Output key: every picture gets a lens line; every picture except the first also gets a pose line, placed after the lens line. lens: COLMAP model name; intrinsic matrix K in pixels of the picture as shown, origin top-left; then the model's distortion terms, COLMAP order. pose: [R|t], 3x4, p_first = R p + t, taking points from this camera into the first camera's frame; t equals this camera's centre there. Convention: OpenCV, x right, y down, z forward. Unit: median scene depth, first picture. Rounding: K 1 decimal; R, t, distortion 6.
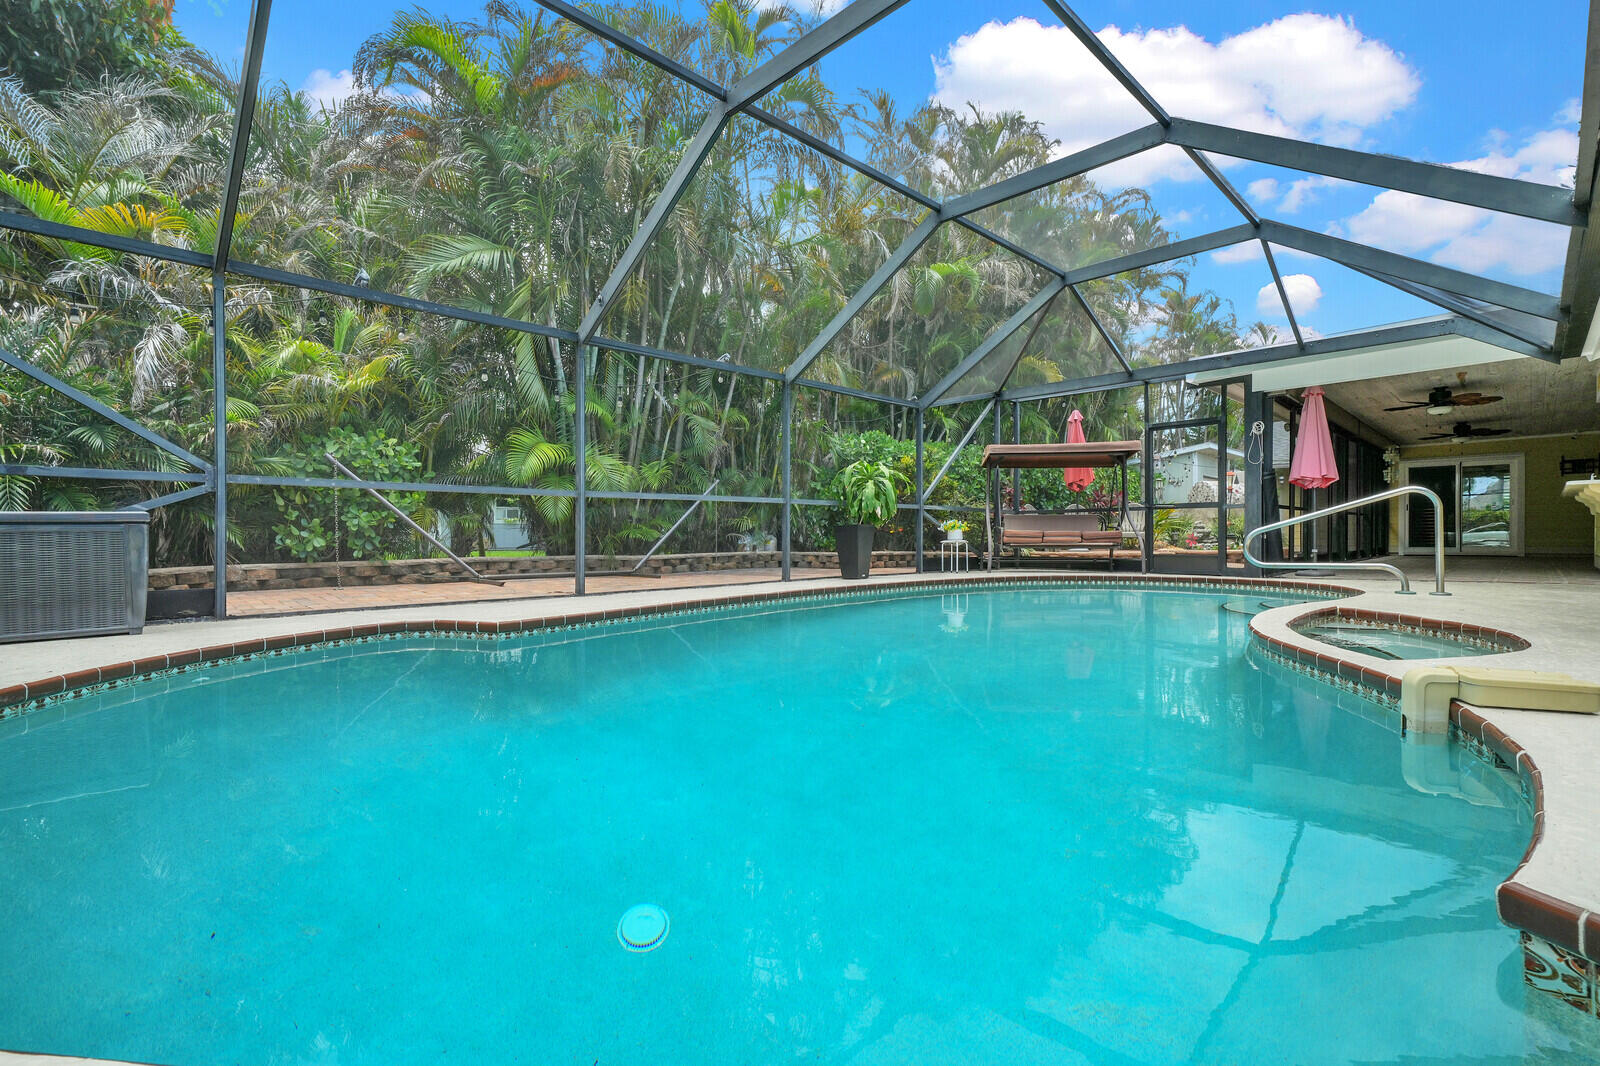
lens RADIAL K [[728.7, 0, 807.1], [0, 728.7, 534.8], [0, 0, 1]] dist [0.012918, 0.003483]
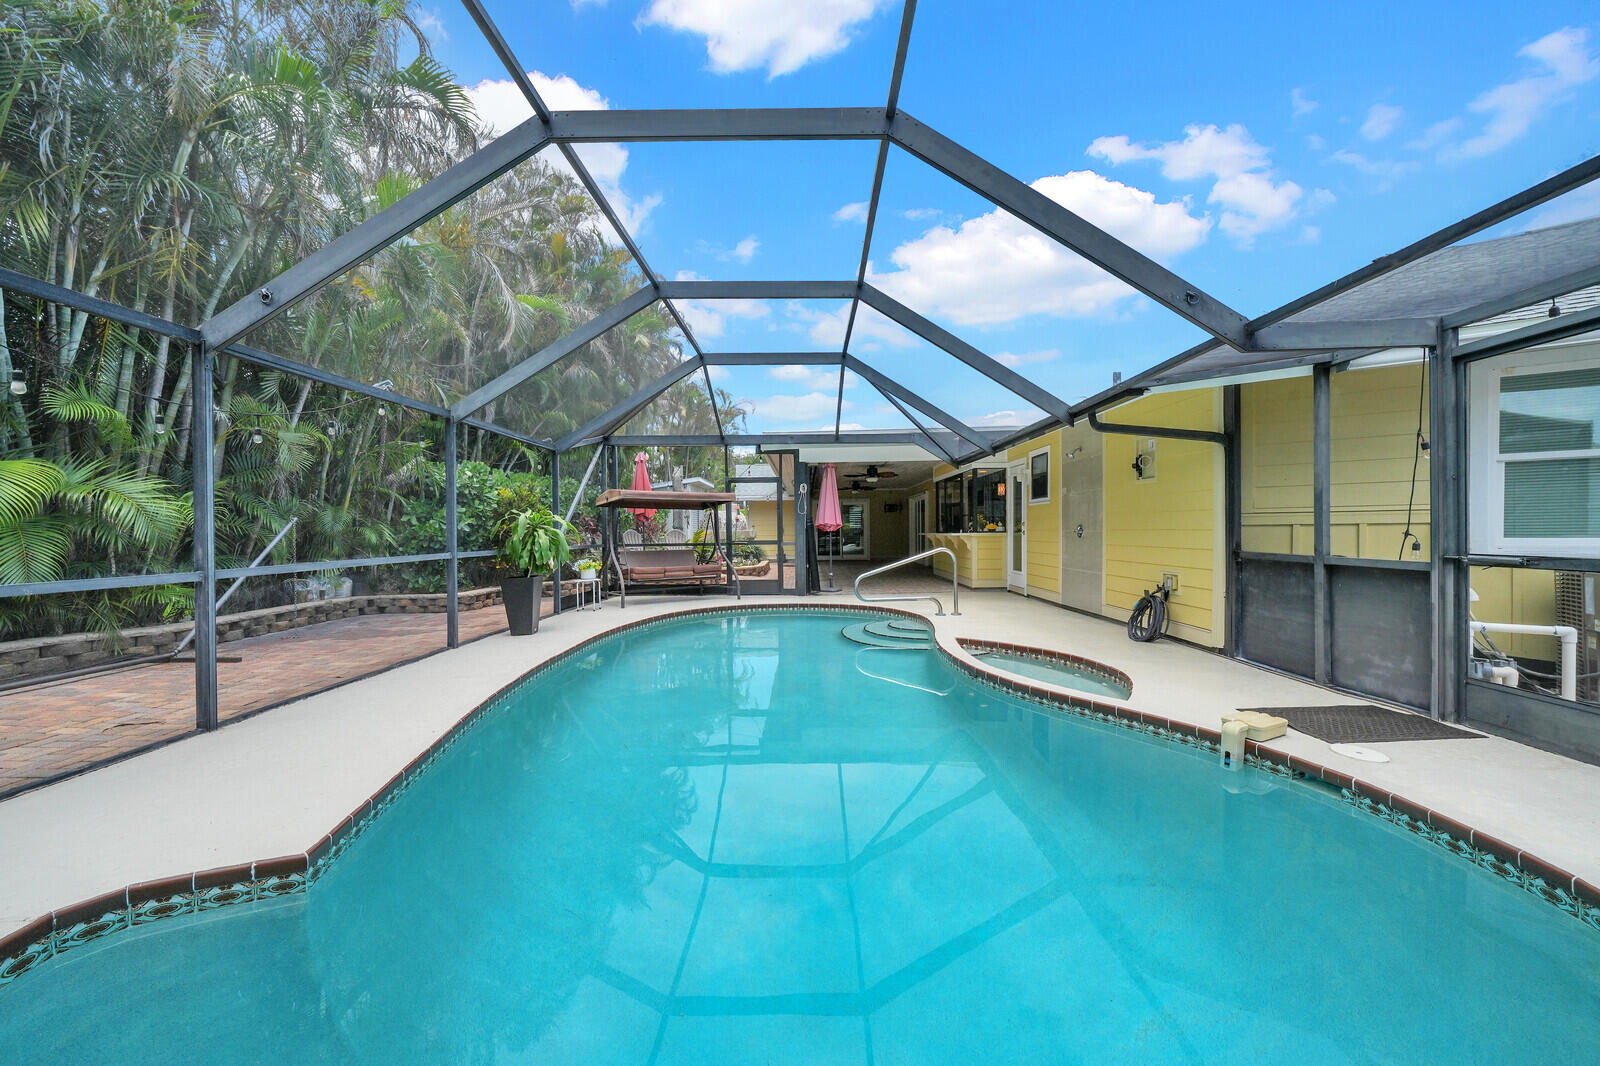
lens RADIAL K [[627.1, 0, 806.1], [0, 627.1, 528.9], [0, 0, 1]] dist [-0.001620, -0.000186]
pose [[0.718184, 0.003038, 0.695847, -0.201566], [0.000885, 0.999986, -0.005278, -0.060110], [-0.695853, 0.004407, 0.718171, 0.137824]]
